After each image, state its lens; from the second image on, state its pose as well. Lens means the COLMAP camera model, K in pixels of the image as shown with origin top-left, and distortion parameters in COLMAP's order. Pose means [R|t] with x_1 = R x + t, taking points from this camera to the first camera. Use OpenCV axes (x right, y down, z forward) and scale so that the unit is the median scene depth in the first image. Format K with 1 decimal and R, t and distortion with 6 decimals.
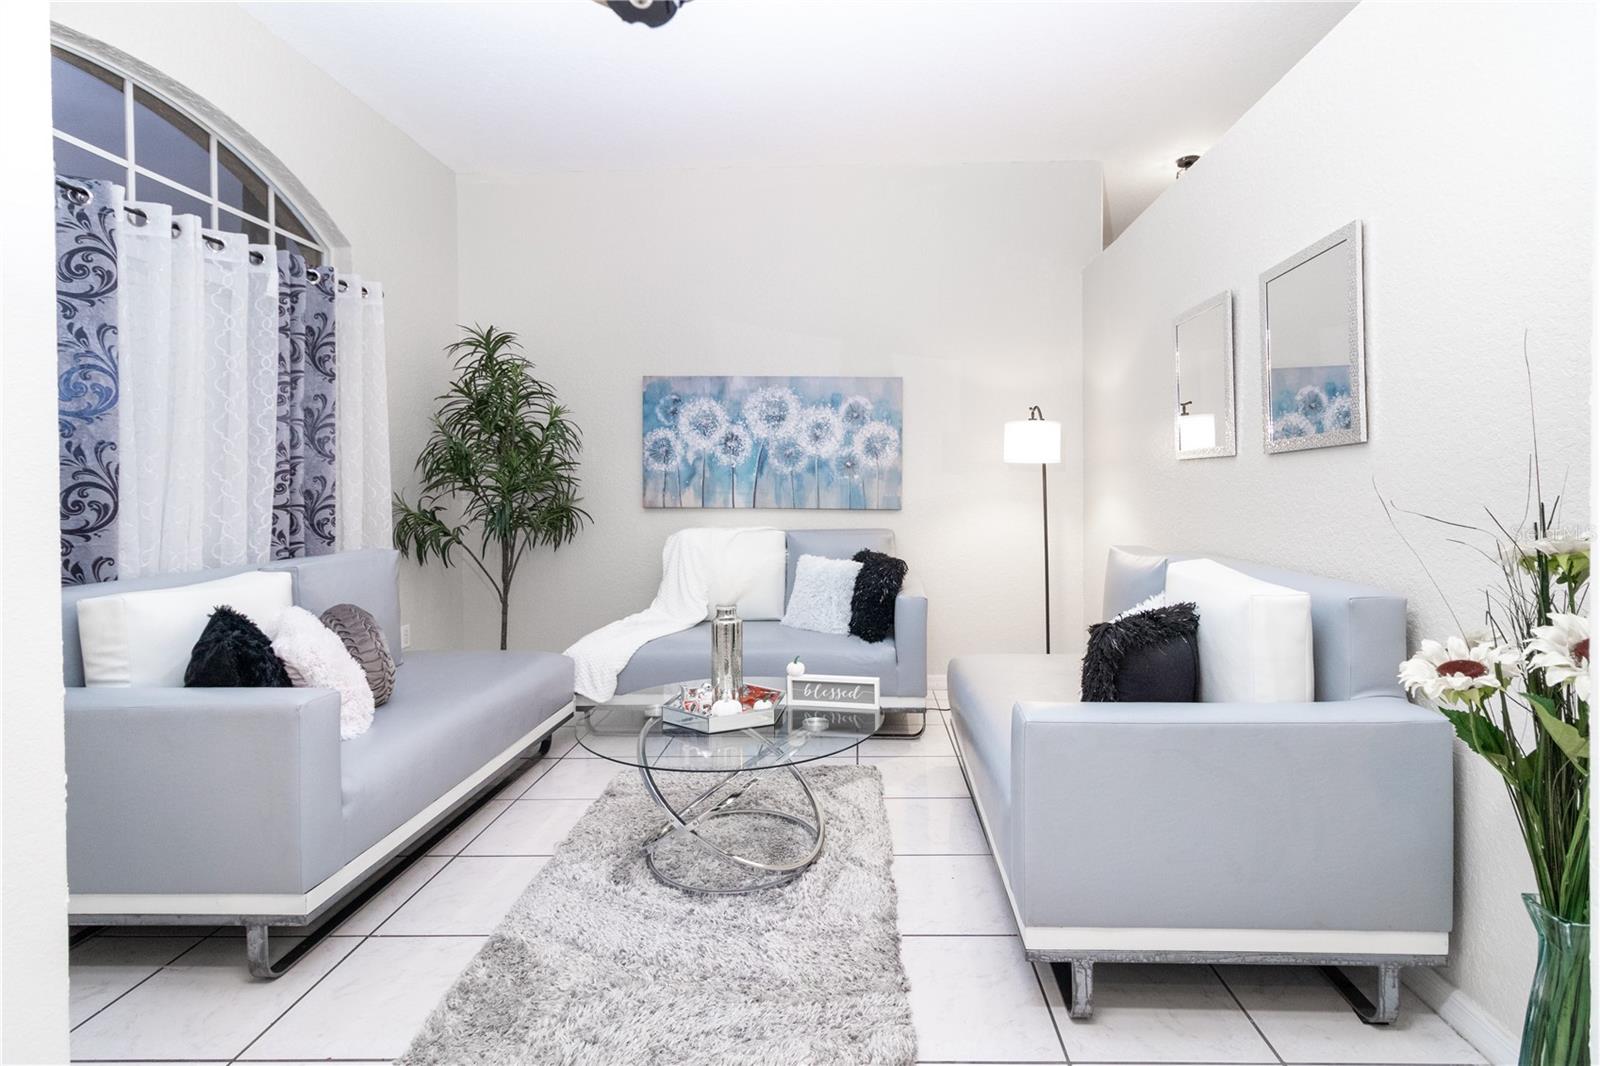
lens RADIAL K [[747.1, 0, 852.4], [0, 747.1, 500.9], [0, 0, 1]] dist [0.007899, -0.003299]
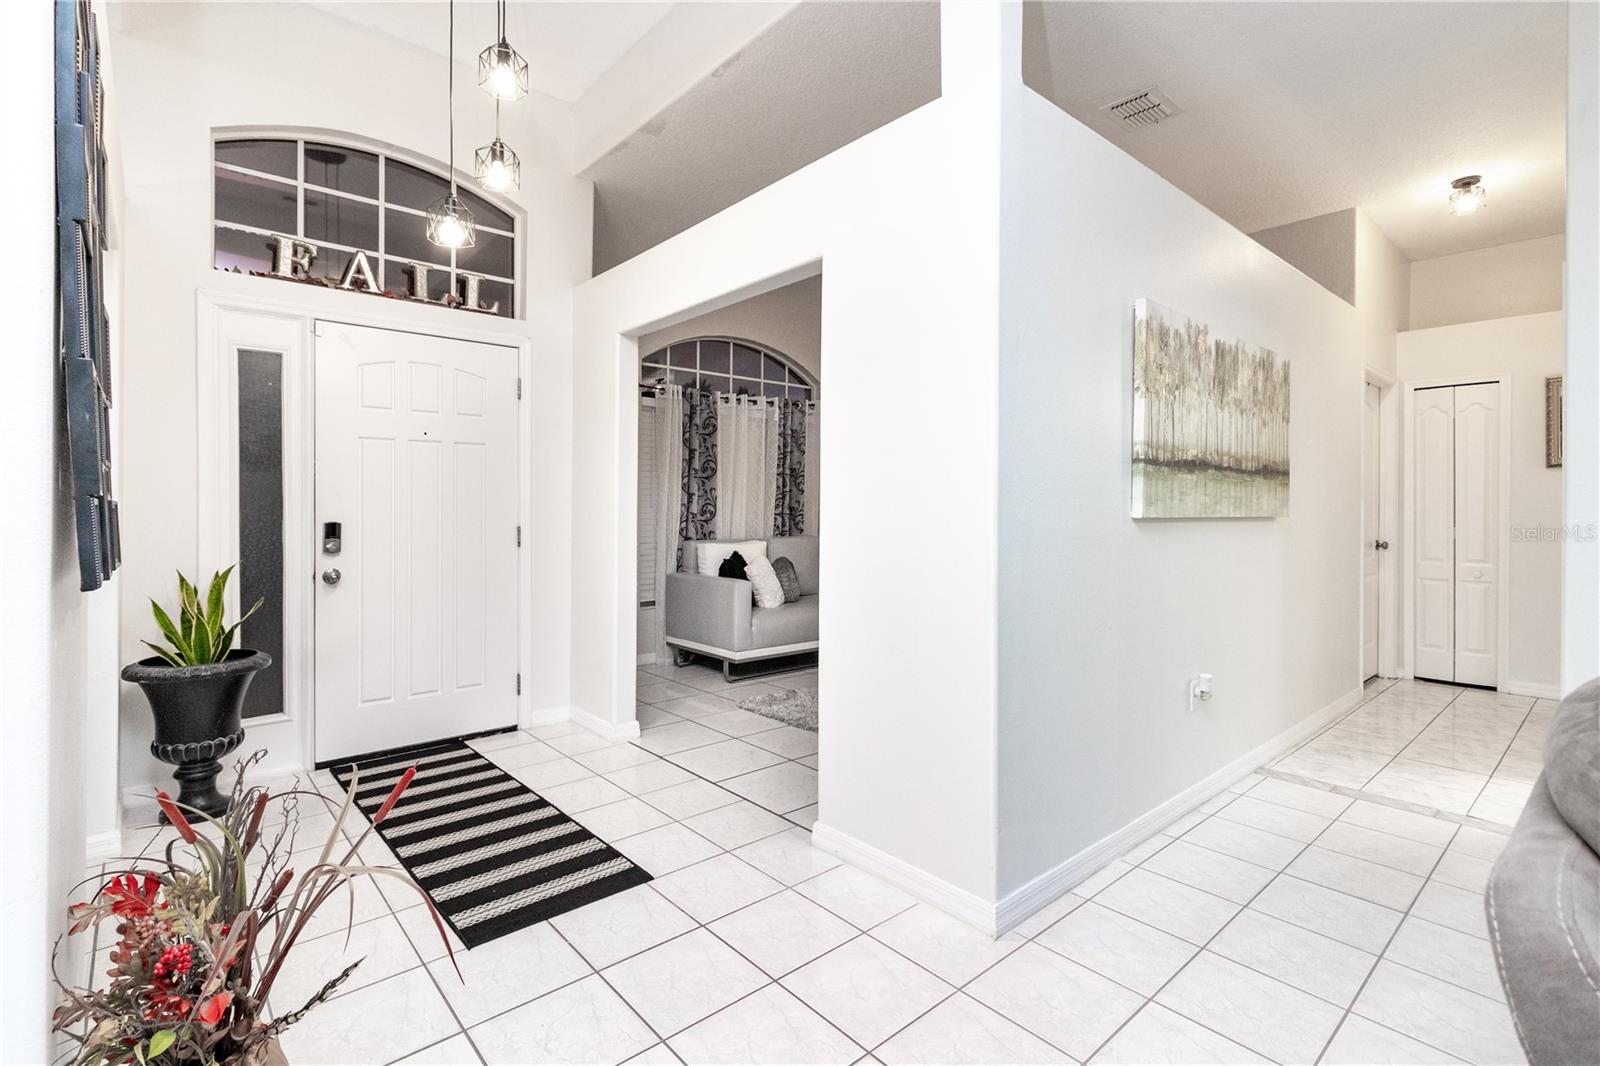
lens RADIAL K [[747.1, 0, 809.9], [0, 747.1, 517.6], [0, 0, 1]] dist [0.007899, -0.003299]
pose [[0.695178, 0.017737, -0.718619, 0.803536], [-0.023075, 0.999731, 0.002353, 0.009147], [0.718467, 0.014947, 0.695400, -0.417380]]
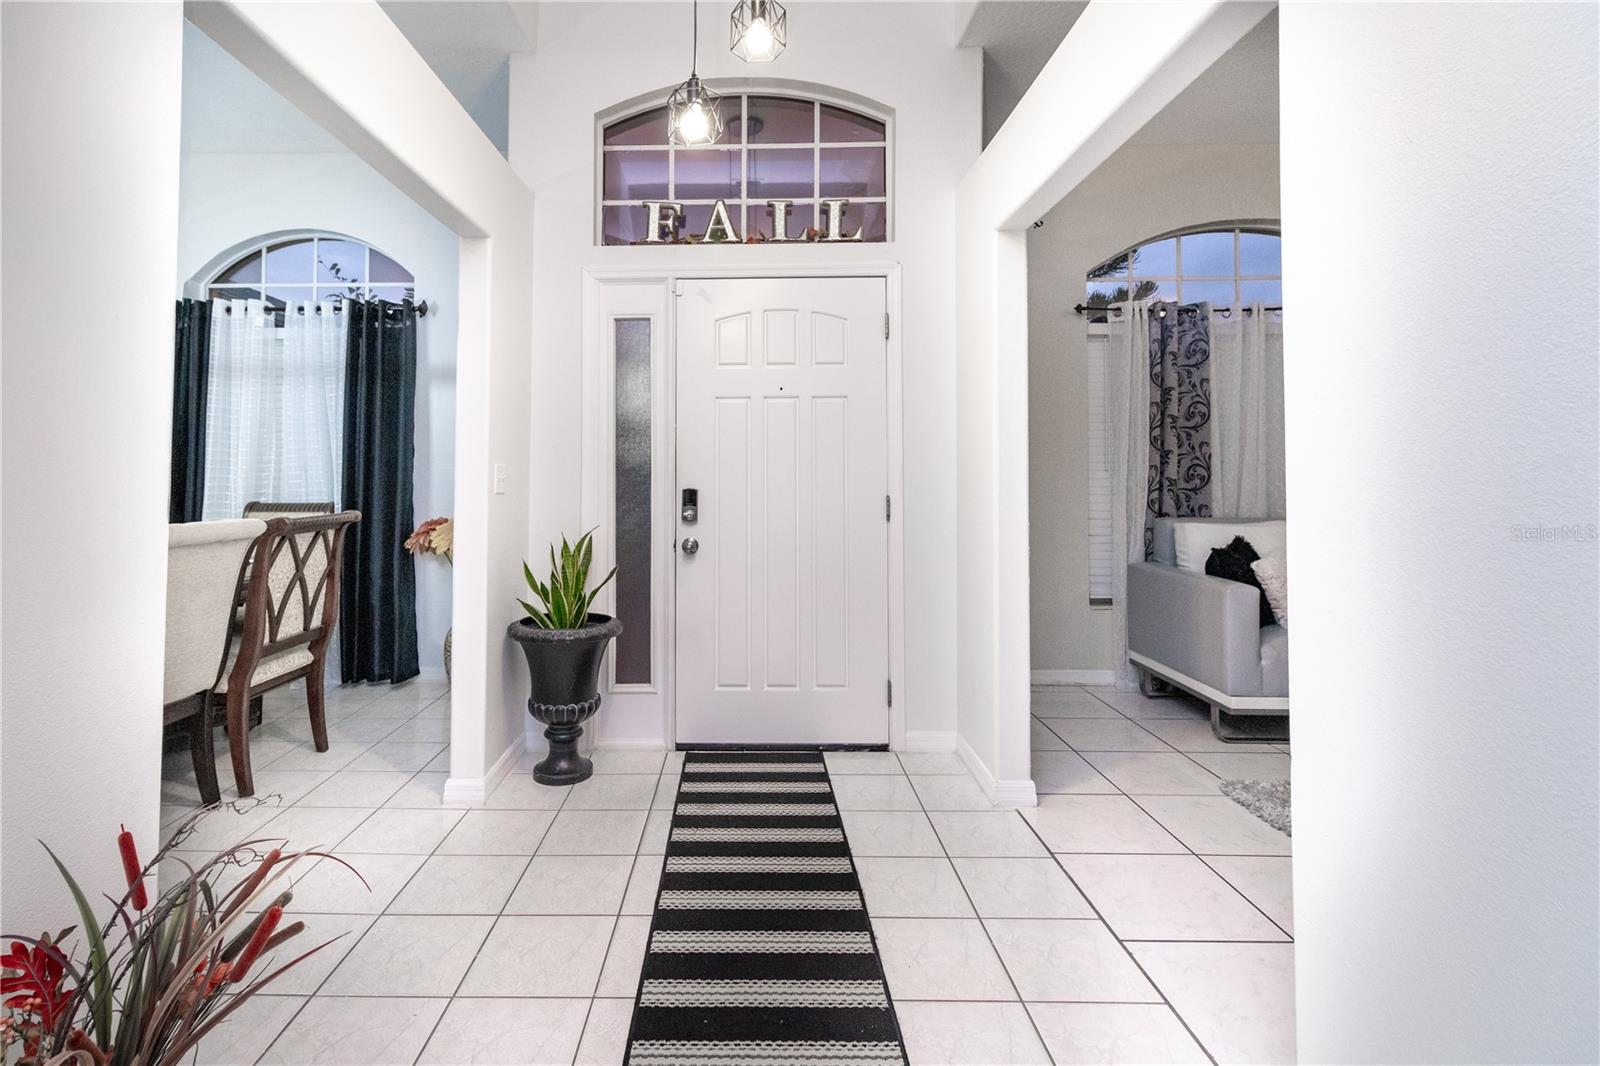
lens RADIAL K [[747.1, 0, 770.7], [0, 747.1, 455.4], [0, 0, 1]] dist [0.007899, -0.003299]
pose [[0.020101, -0.019424, -0.999609, 0.568739], [-0.017294, 0.999655, -0.019773, 0.006551], [0.999648, 0.017685, 0.019758, -0.069227]]
